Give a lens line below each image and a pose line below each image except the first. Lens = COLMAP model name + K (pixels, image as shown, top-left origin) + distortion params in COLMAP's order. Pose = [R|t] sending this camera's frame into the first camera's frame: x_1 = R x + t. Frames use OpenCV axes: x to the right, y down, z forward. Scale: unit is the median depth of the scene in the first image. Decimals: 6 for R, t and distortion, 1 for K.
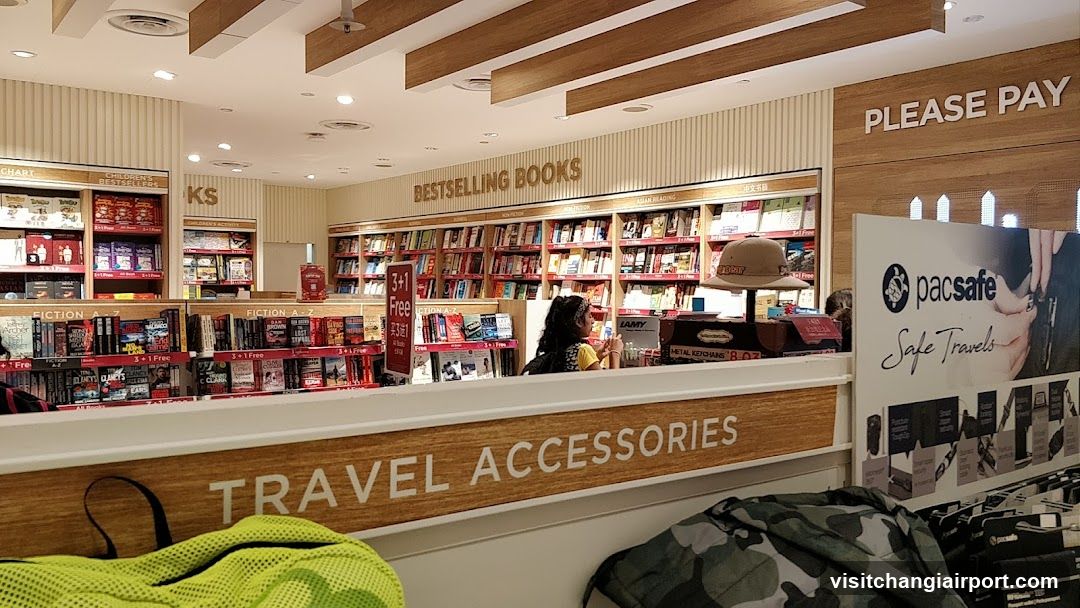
lens RADIAL K [[854.8, 0, 540.0], [0, 854.8, 304.0], [0, 0, 1]] dist [0.003977, -0.002521]
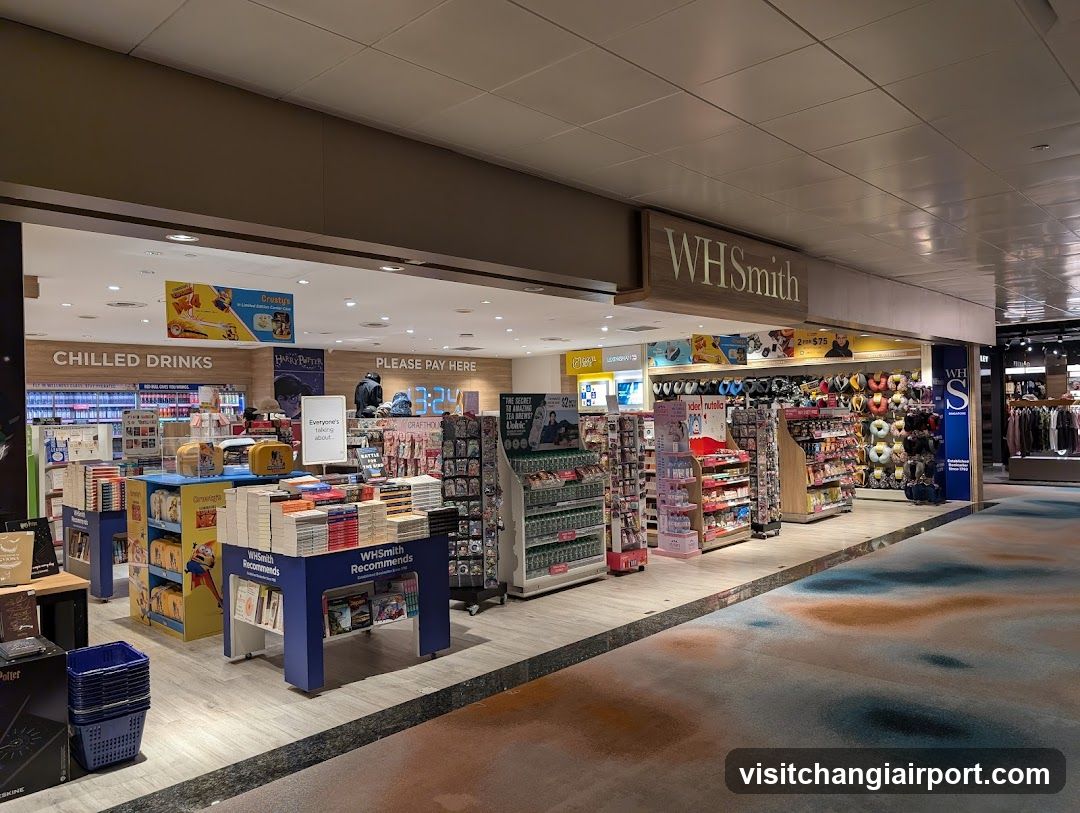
lens RADIAL K [[788.9, 0, 540.0], [0, 788.9, 406.5], [0, 0, 1]] dist [0.010031, 0.002842]
pose [[-0.156295, 0.001722, 0.987709, -1.713085], [0.042508, 0.999084, 0.004985, -0.103682], [-0.986795, 0.042765, -0.156225, 0.973535]]
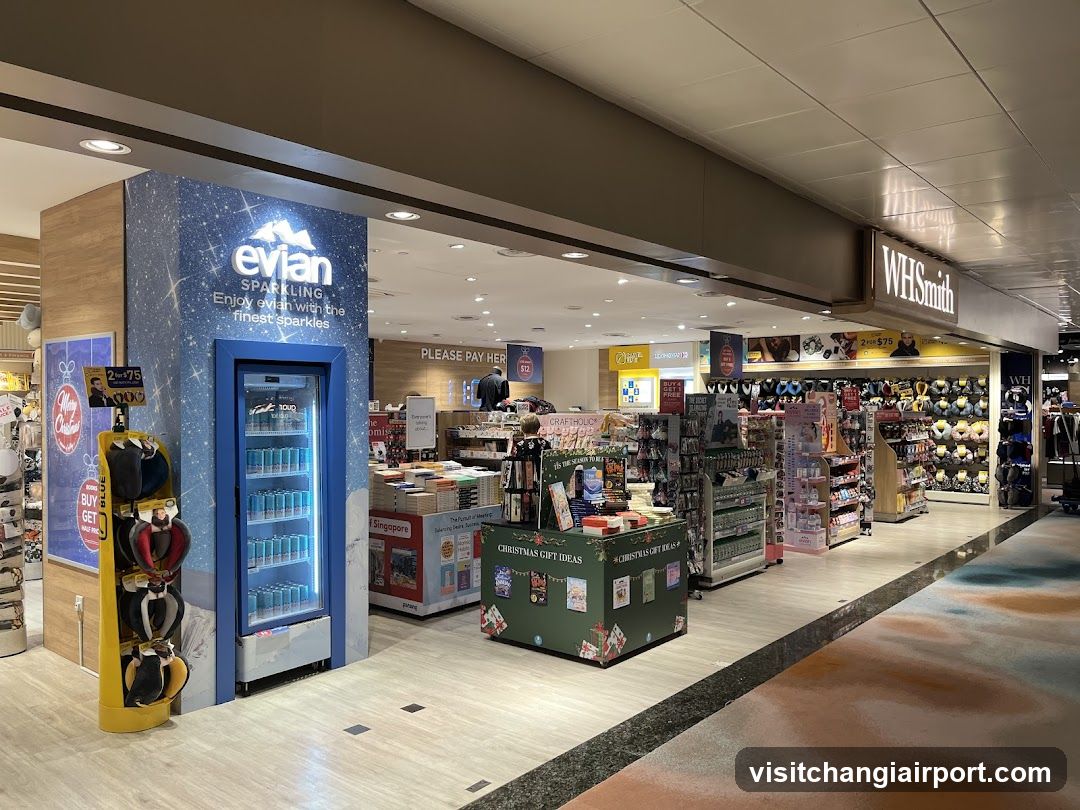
lens RADIAL K [[835.7, 0, 530.6], [0, 835.7, 412.4], [0, 0, 1]] dist [0.005876, 0.004159]
pose [[-0.213454, -0.018528, 0.976777, -1.754213], [0.018768, 0.999558, 0.023062, -0.119259], [-0.976773, 0.023255, -0.213012, 1.255435]]
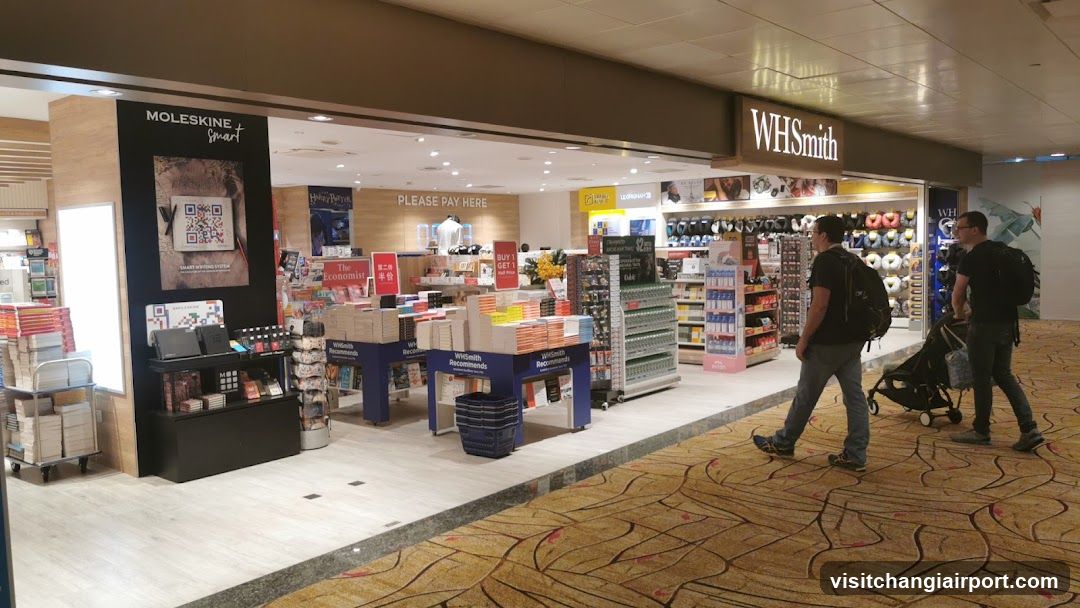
lens RADIAL K [[854.8, 0, 540.0], [0, 854.8, 304.0], [0, 0, 1]] dist [0.003977, -0.002521]
pose [[-0.220374, -0.072680, 0.972704, -1.957929], [0.043359, 0.995504, 0.084208, -0.124680], [-0.974451, 0.060733, -0.216232, 1.212479]]
